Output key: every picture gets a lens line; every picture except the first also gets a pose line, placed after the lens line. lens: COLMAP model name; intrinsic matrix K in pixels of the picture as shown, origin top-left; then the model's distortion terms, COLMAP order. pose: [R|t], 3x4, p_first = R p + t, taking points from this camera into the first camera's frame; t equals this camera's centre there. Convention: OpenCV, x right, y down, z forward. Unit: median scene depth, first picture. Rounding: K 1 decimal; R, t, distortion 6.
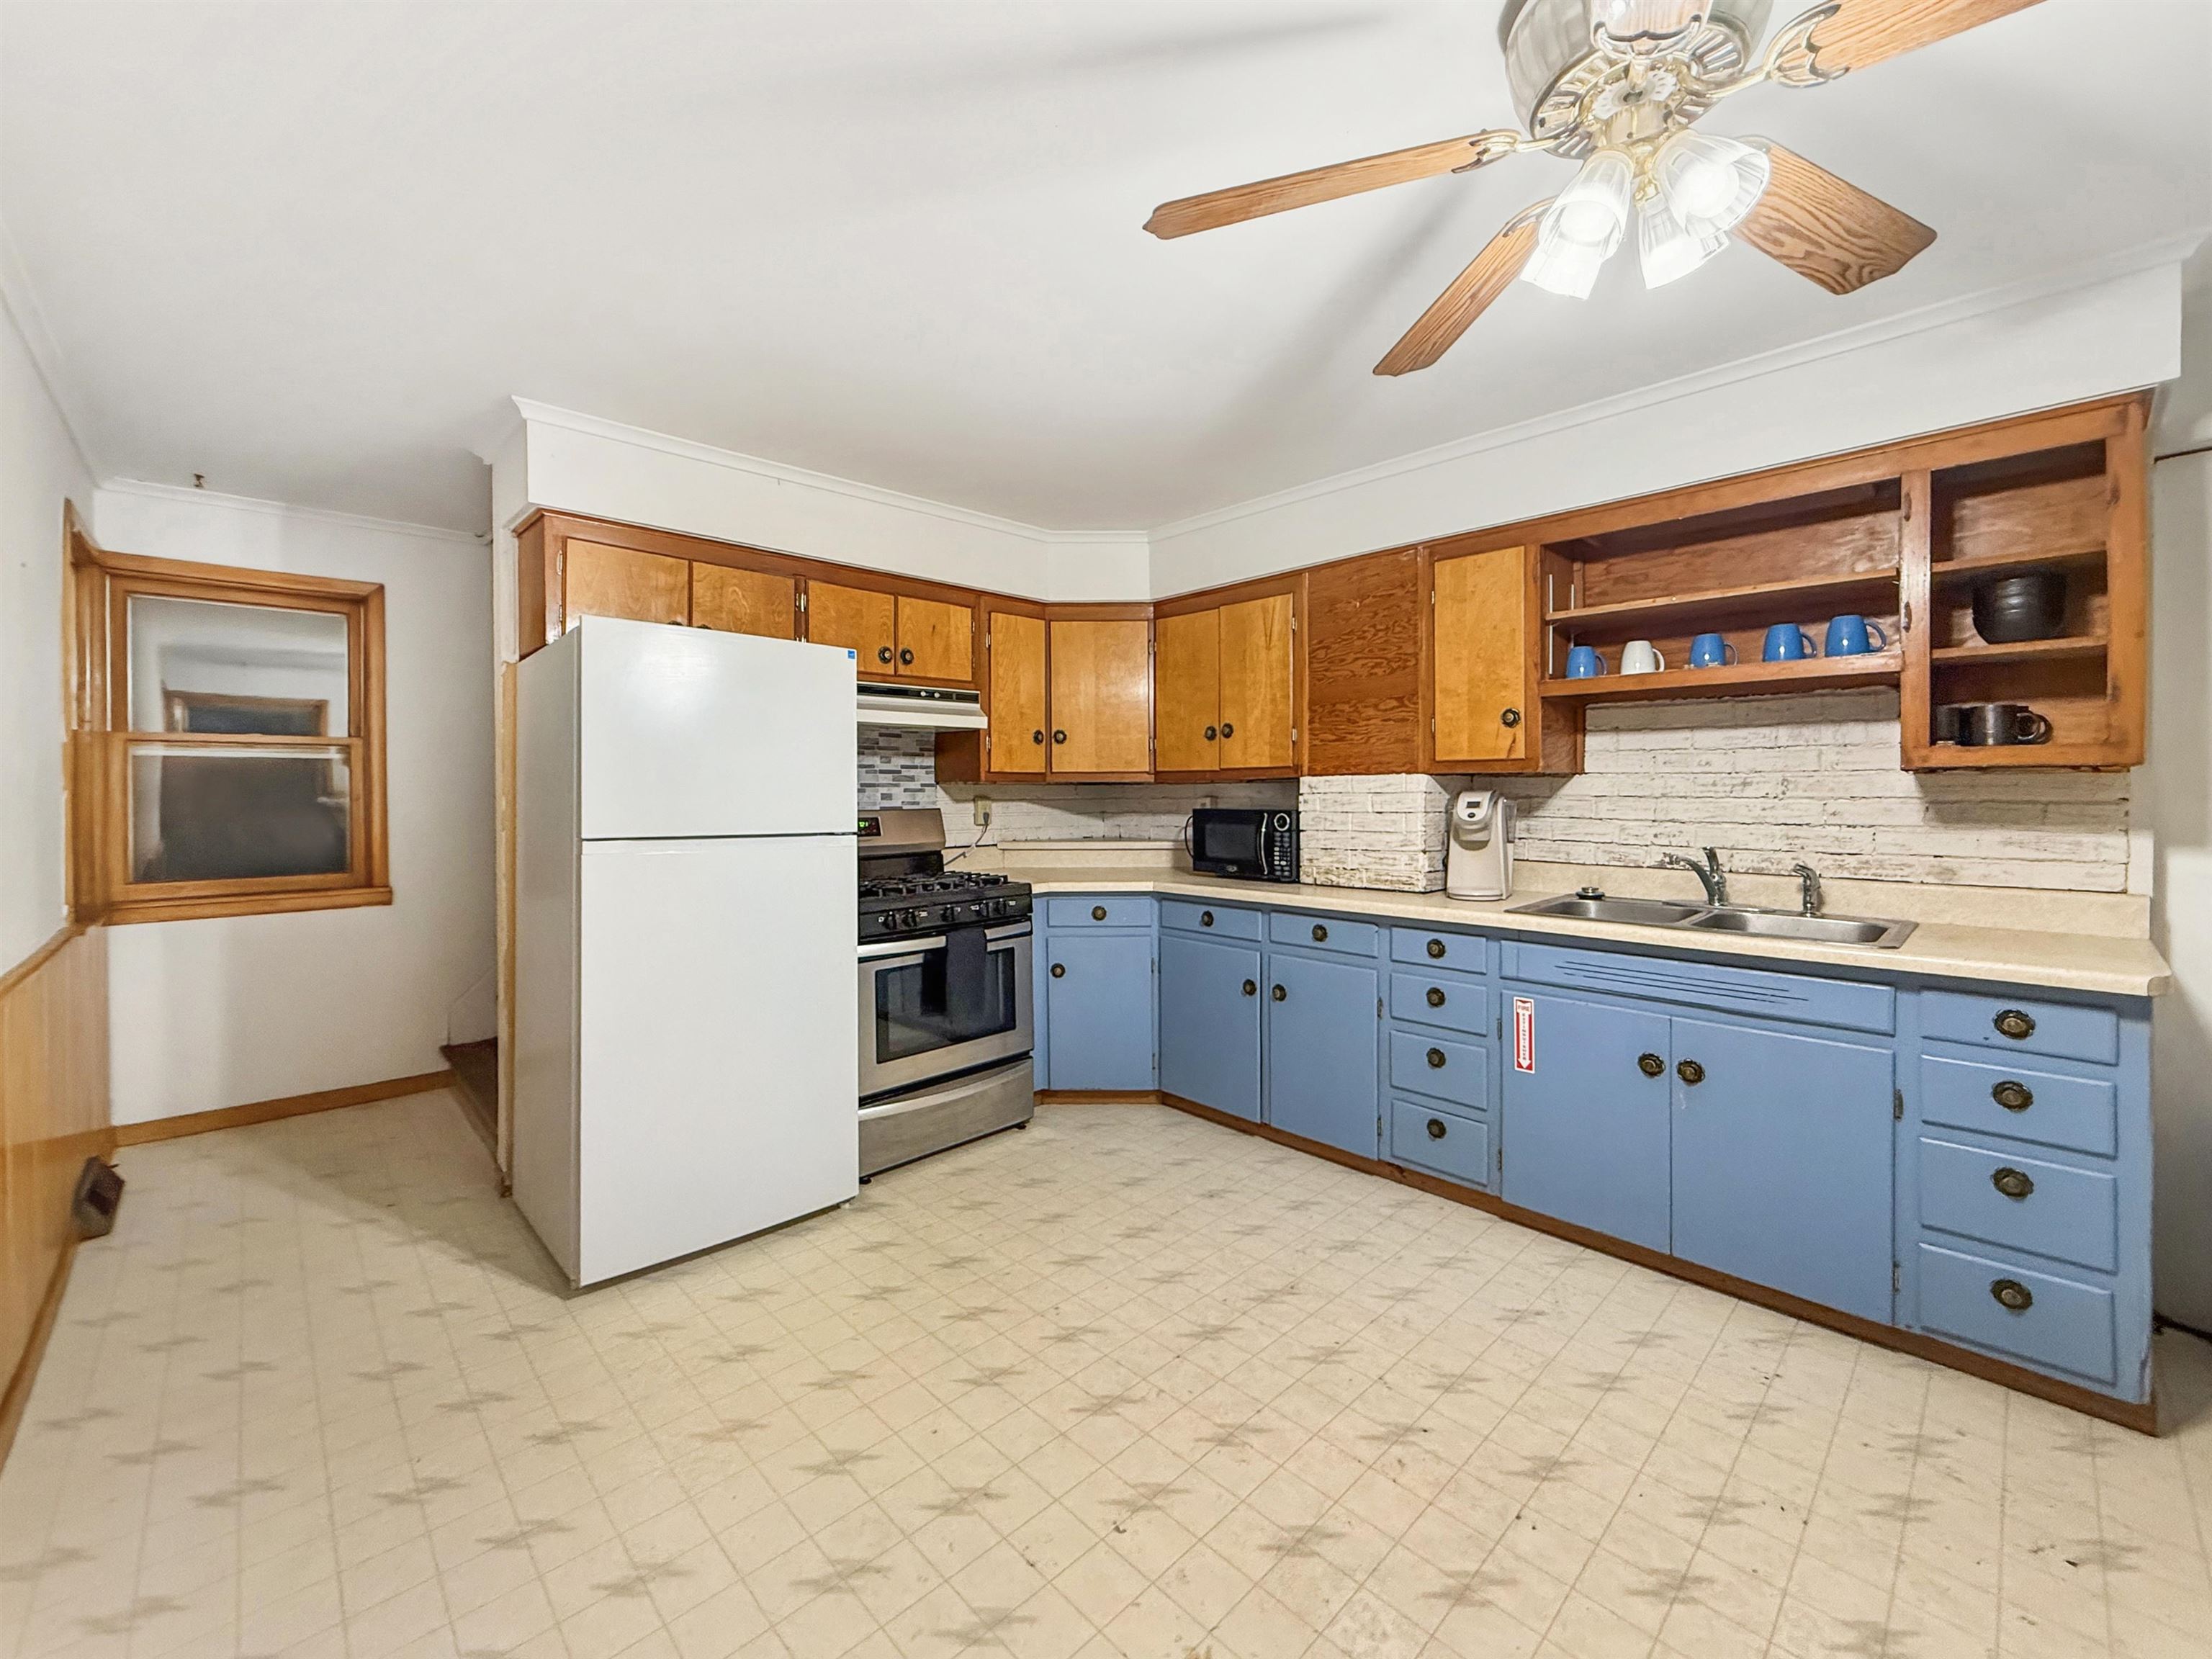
lens RADIAL K [[895.9, 0, 1090.4], [0, 895.9, 865.6], [0, 0, 1]] dist [-0.000614, 0.000056]
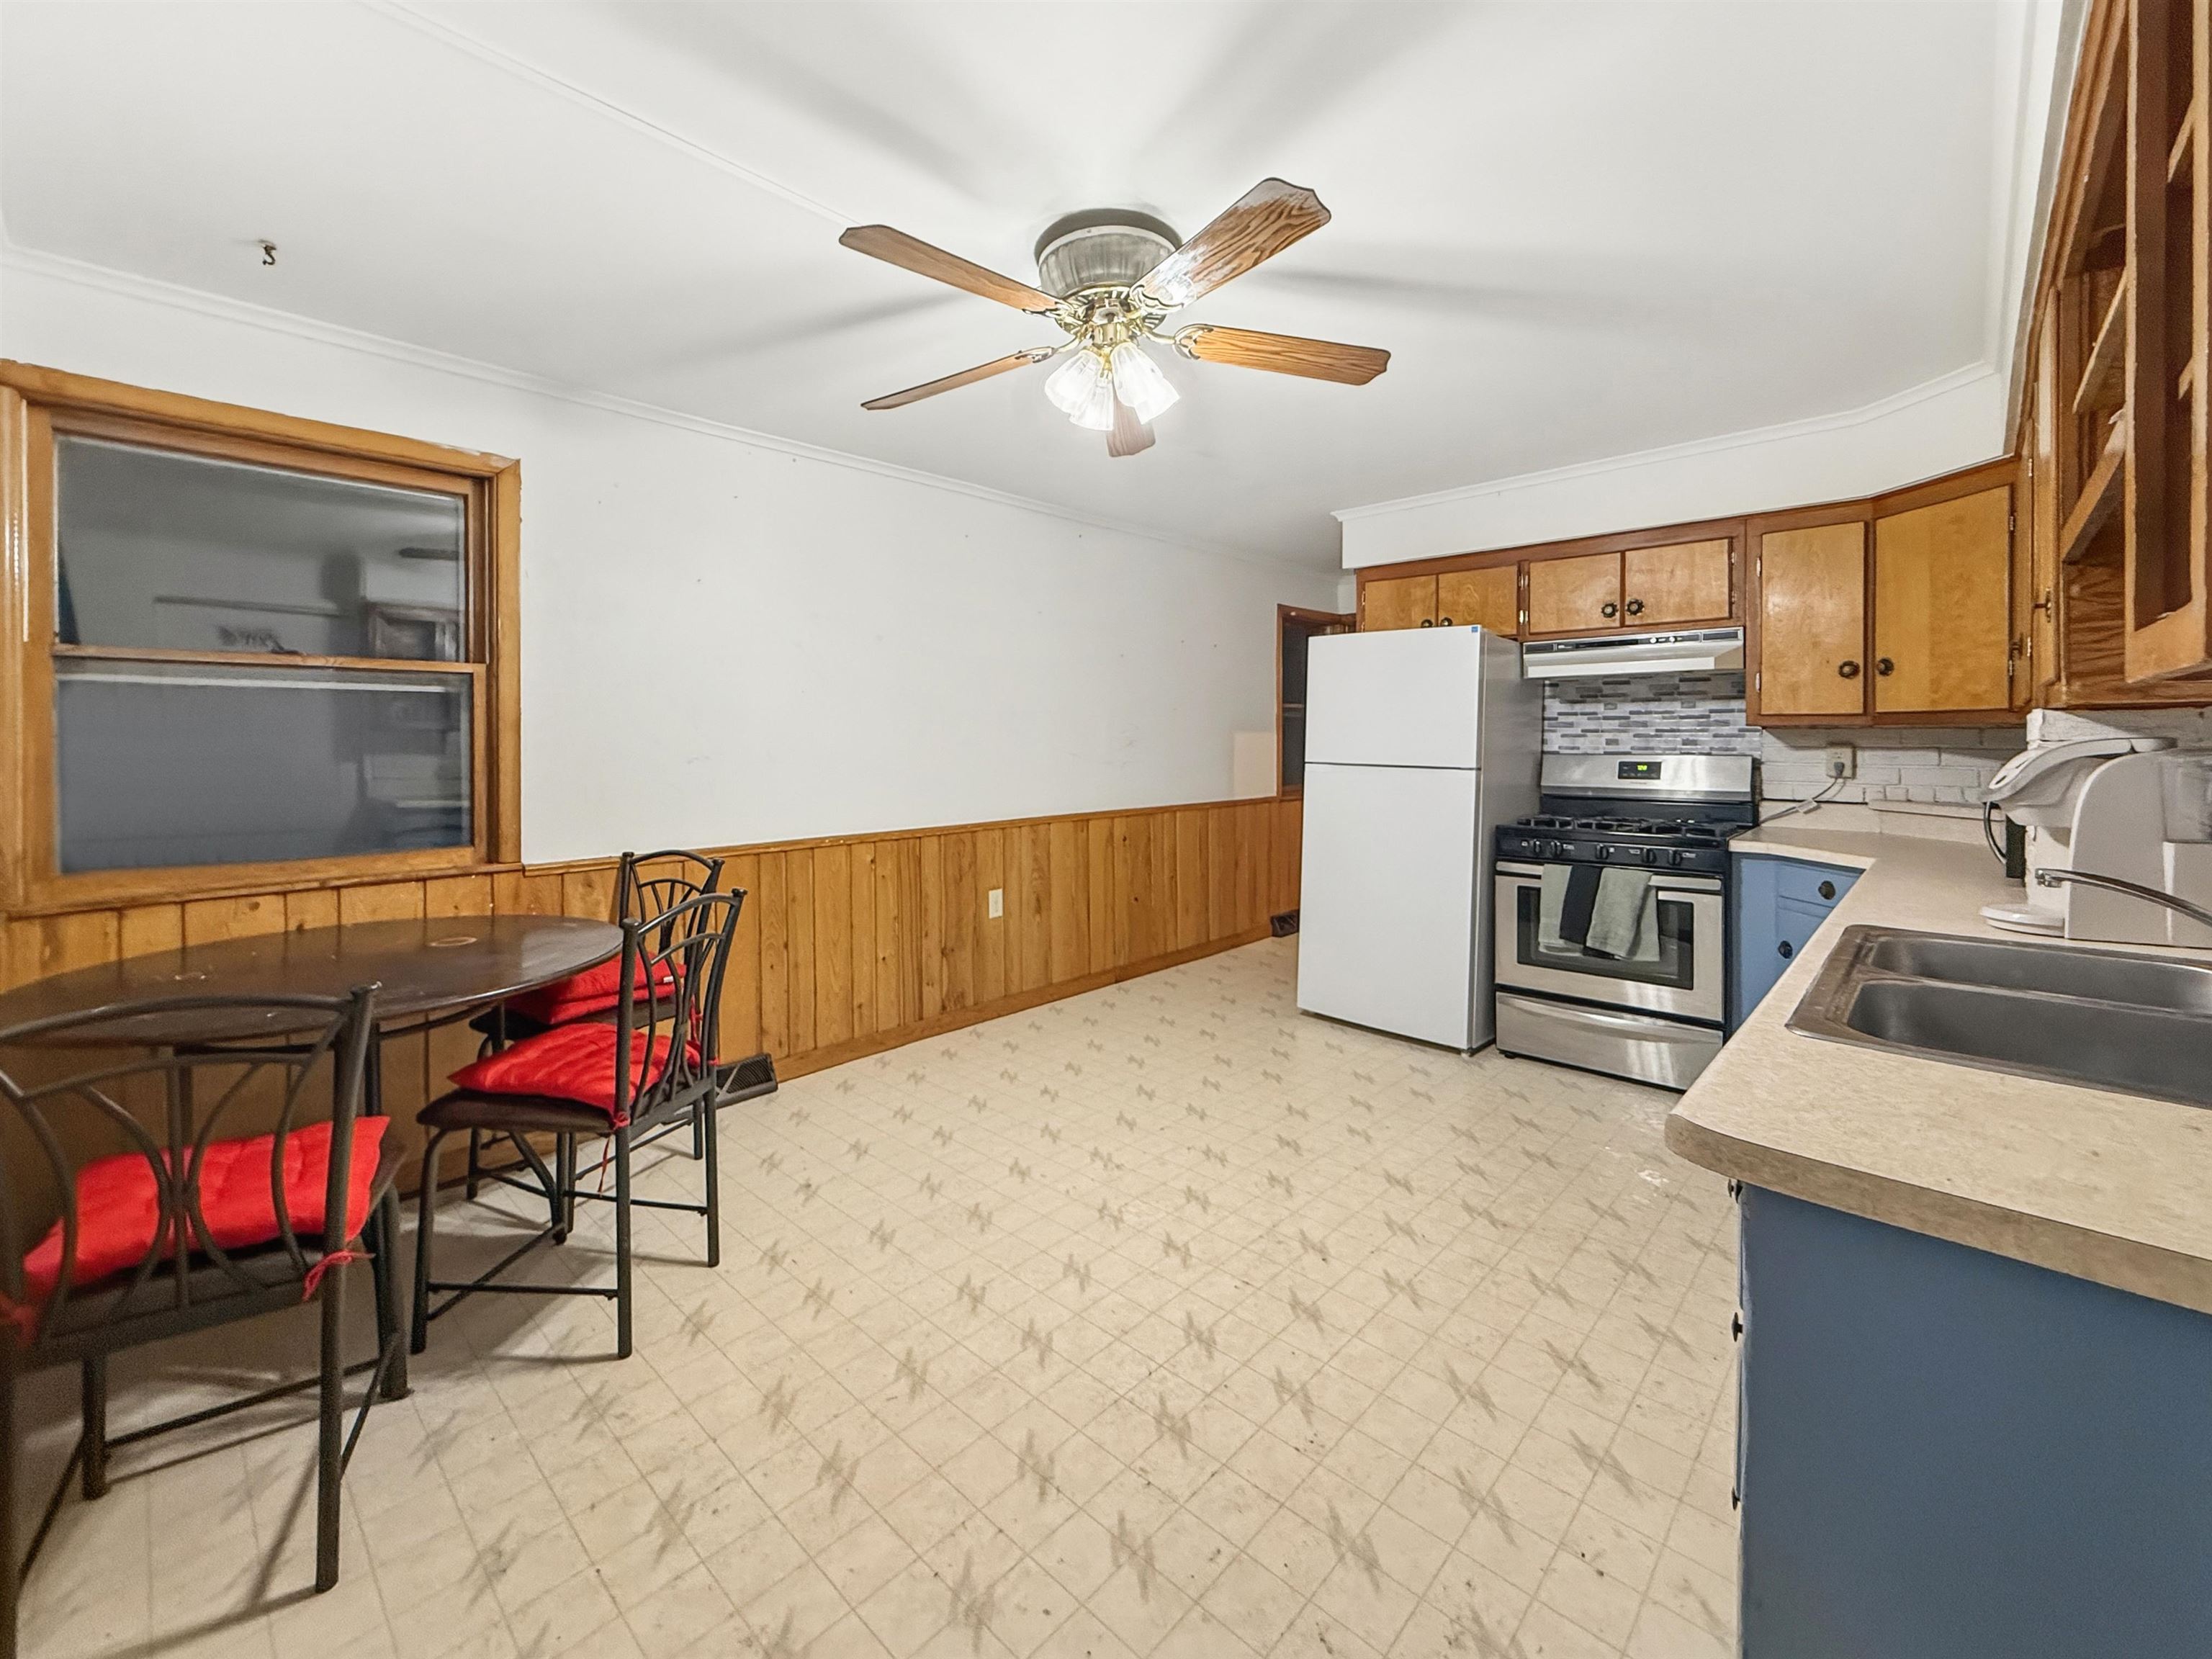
lens RADIAL K [[895.9, 0, 1090.4], [0, 895.9, 865.6], [0, 0, 1]] dist [-0.000614, 0.000056]
pose [[0.048673, 0.145118, -0.988216, 1.039832], [-0.086101, 0.986316, 0.140598, -0.032304], [0.995097, 0.078243, 0.060501, 0.393442]]
